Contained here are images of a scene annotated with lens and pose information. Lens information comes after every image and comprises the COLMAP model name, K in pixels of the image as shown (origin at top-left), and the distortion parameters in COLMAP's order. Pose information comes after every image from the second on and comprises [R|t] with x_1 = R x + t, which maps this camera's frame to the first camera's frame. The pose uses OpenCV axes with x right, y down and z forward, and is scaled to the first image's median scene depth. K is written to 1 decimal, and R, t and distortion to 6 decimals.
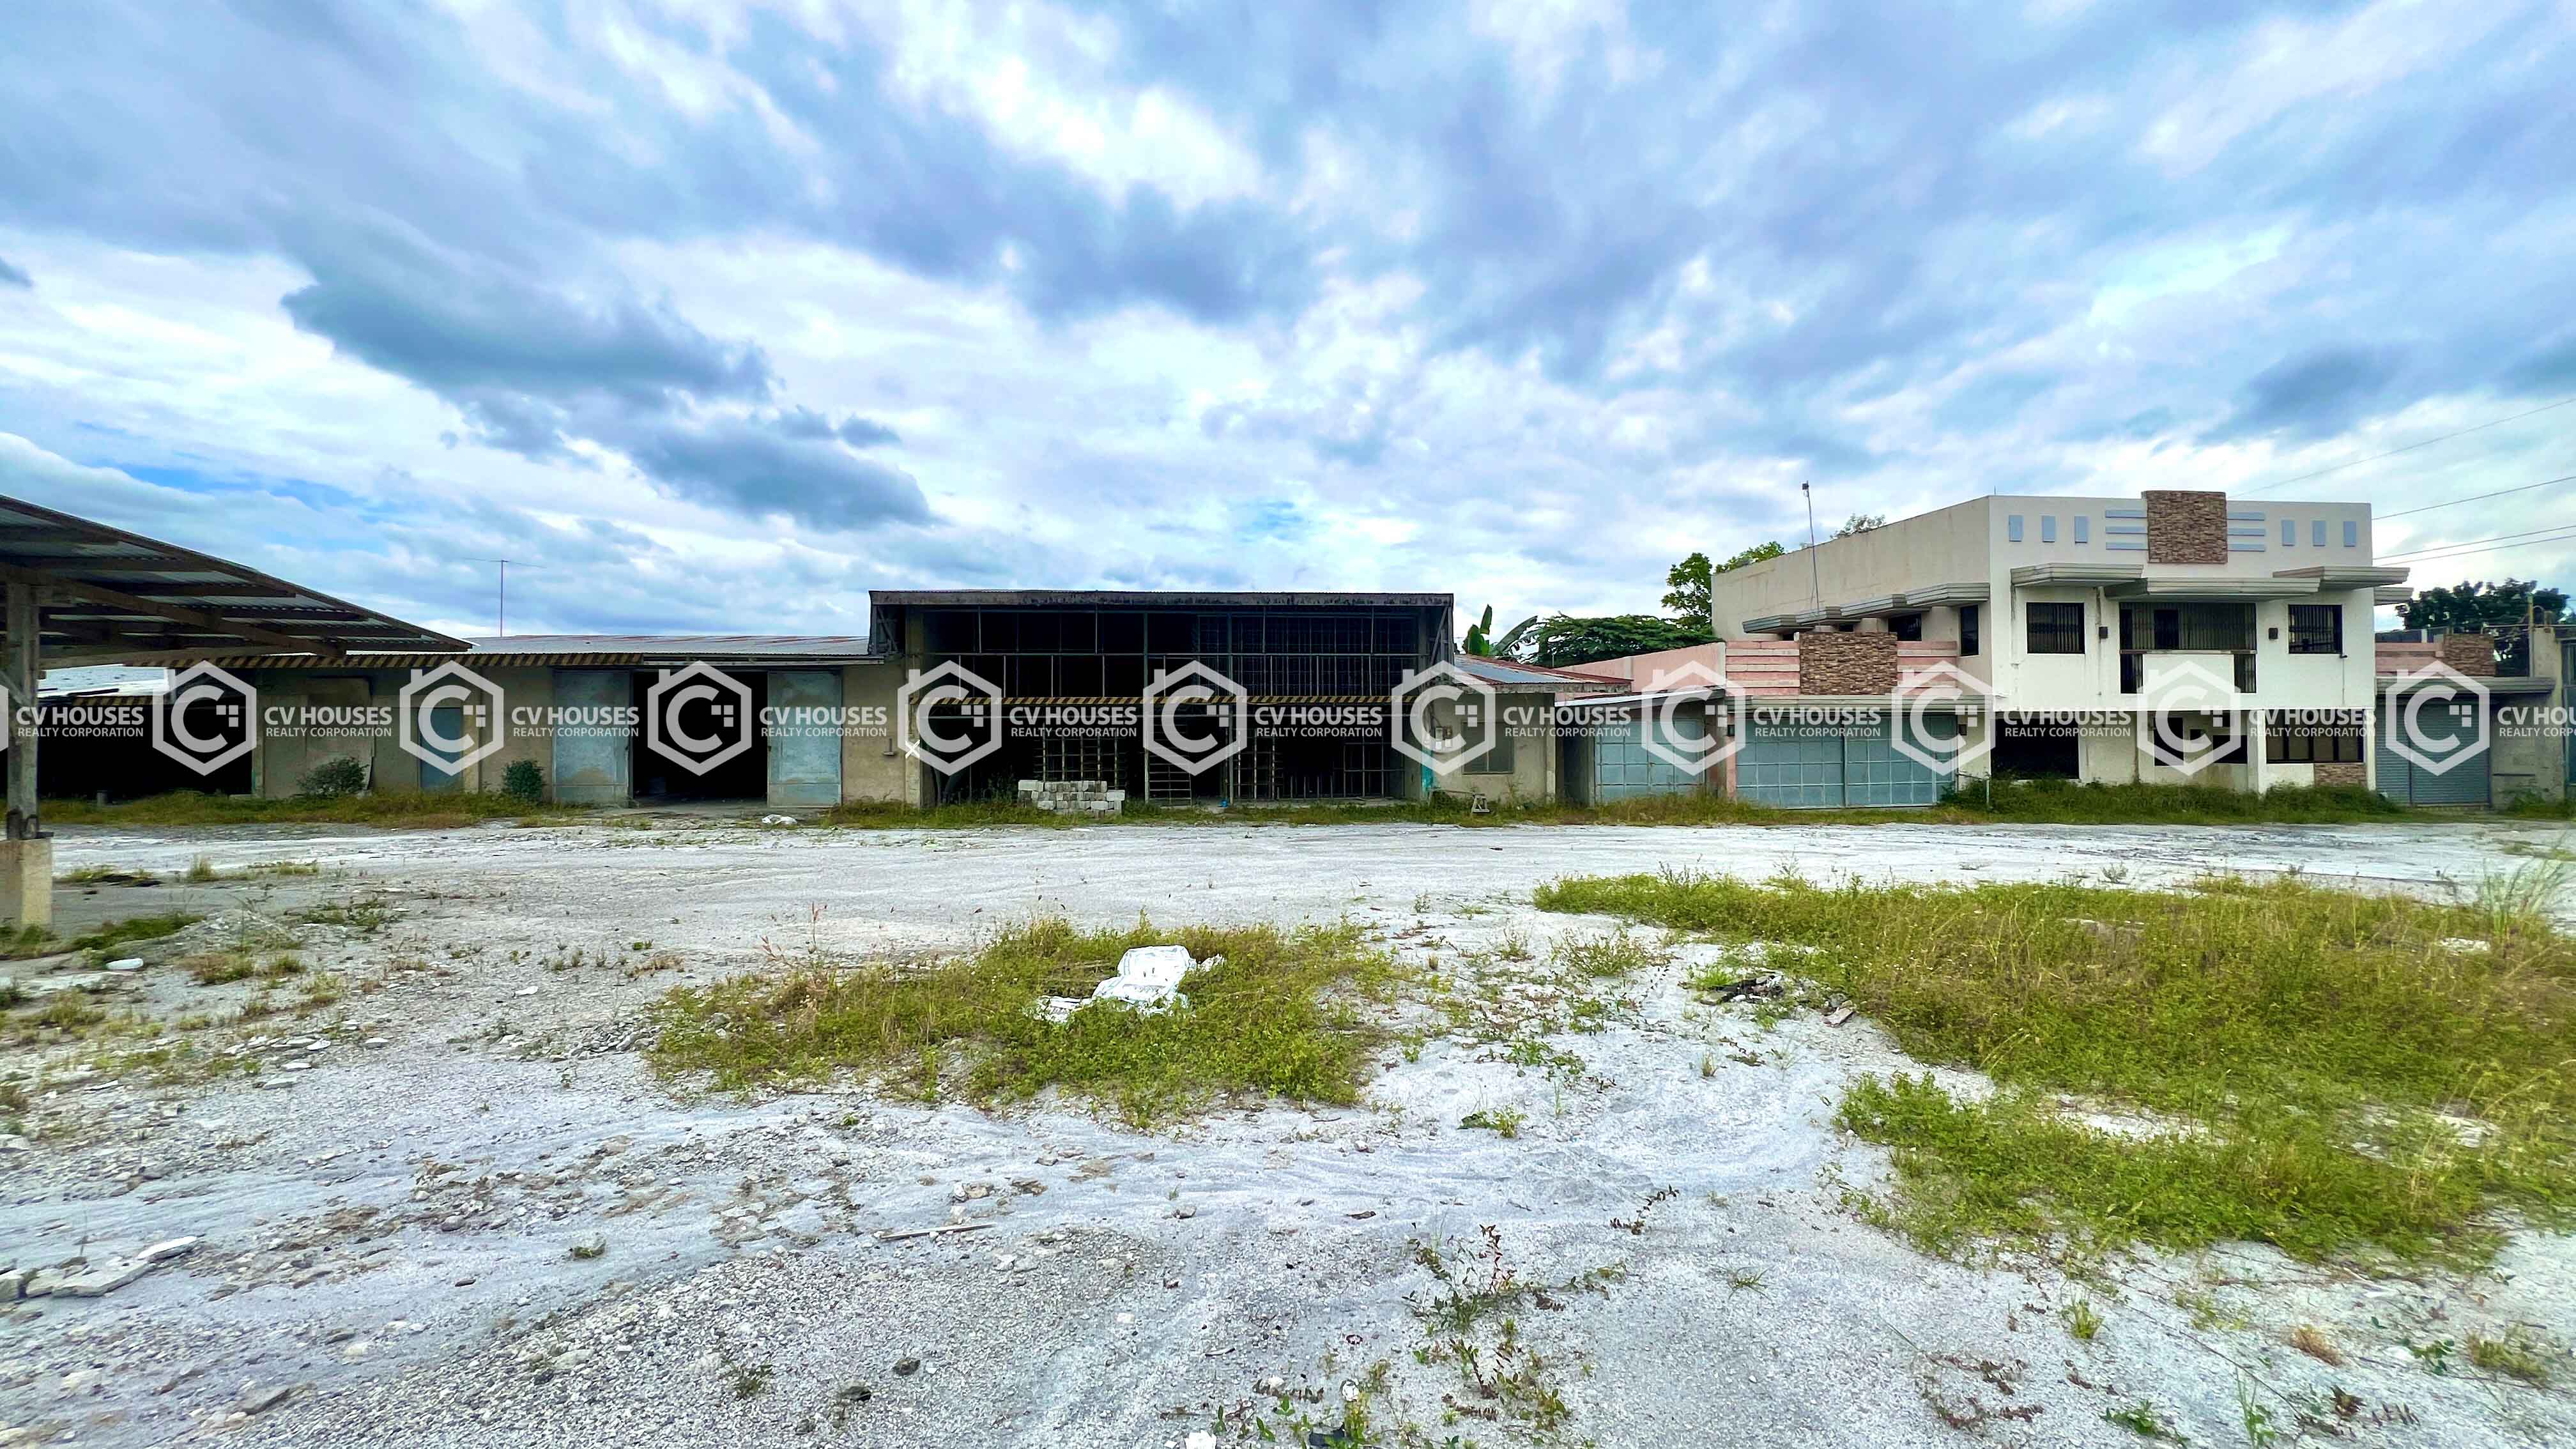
lens RADIAL K [[1041.8, 0, 1275.9], [0, 1041.8, 722.5], [0, 0, 1]] dist [0.004144, -0.000062]
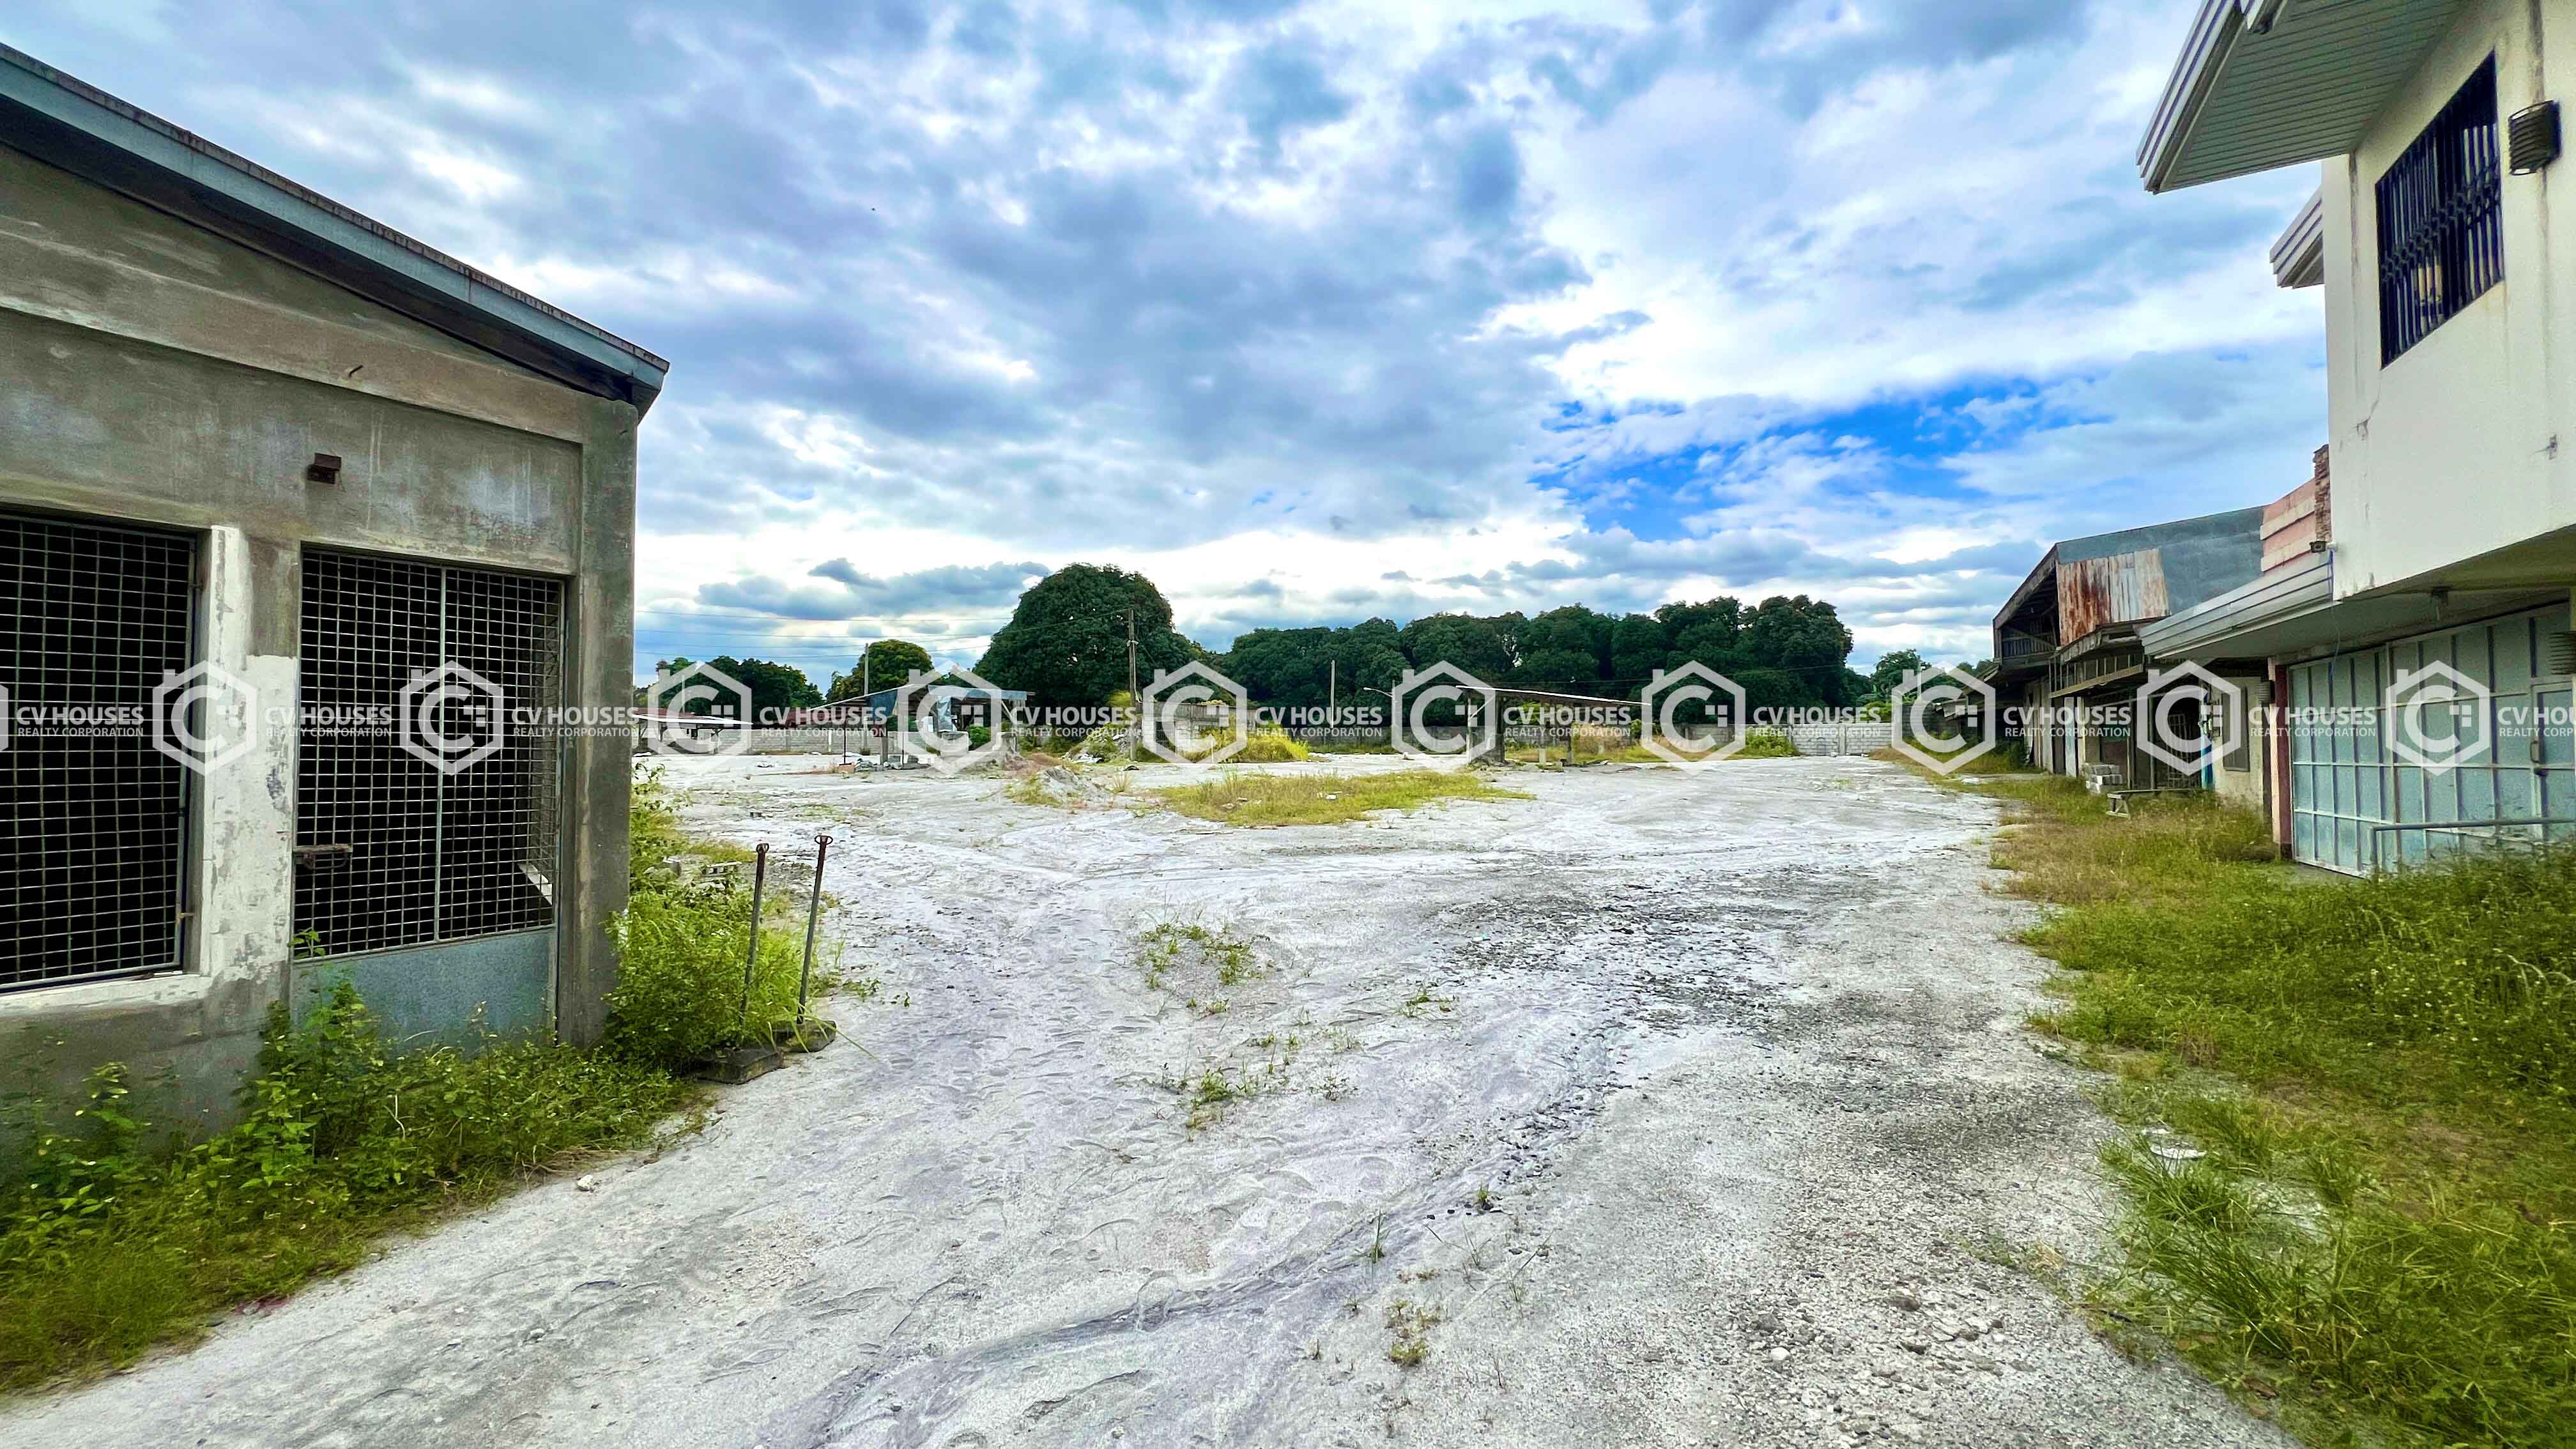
lens RADIAL K [[1041.8, 0, 1310.0], [0, 1041.8, 706.0], [0, 0, 1]] dist [0.004144, -0.000062]
pose [[0.999938, -0.000267, -0.011110, -0.432956], [0.000090, 0.999873, -0.015928, 0.000051], [0.011113, 0.015926, 0.999811, 0.001013]]
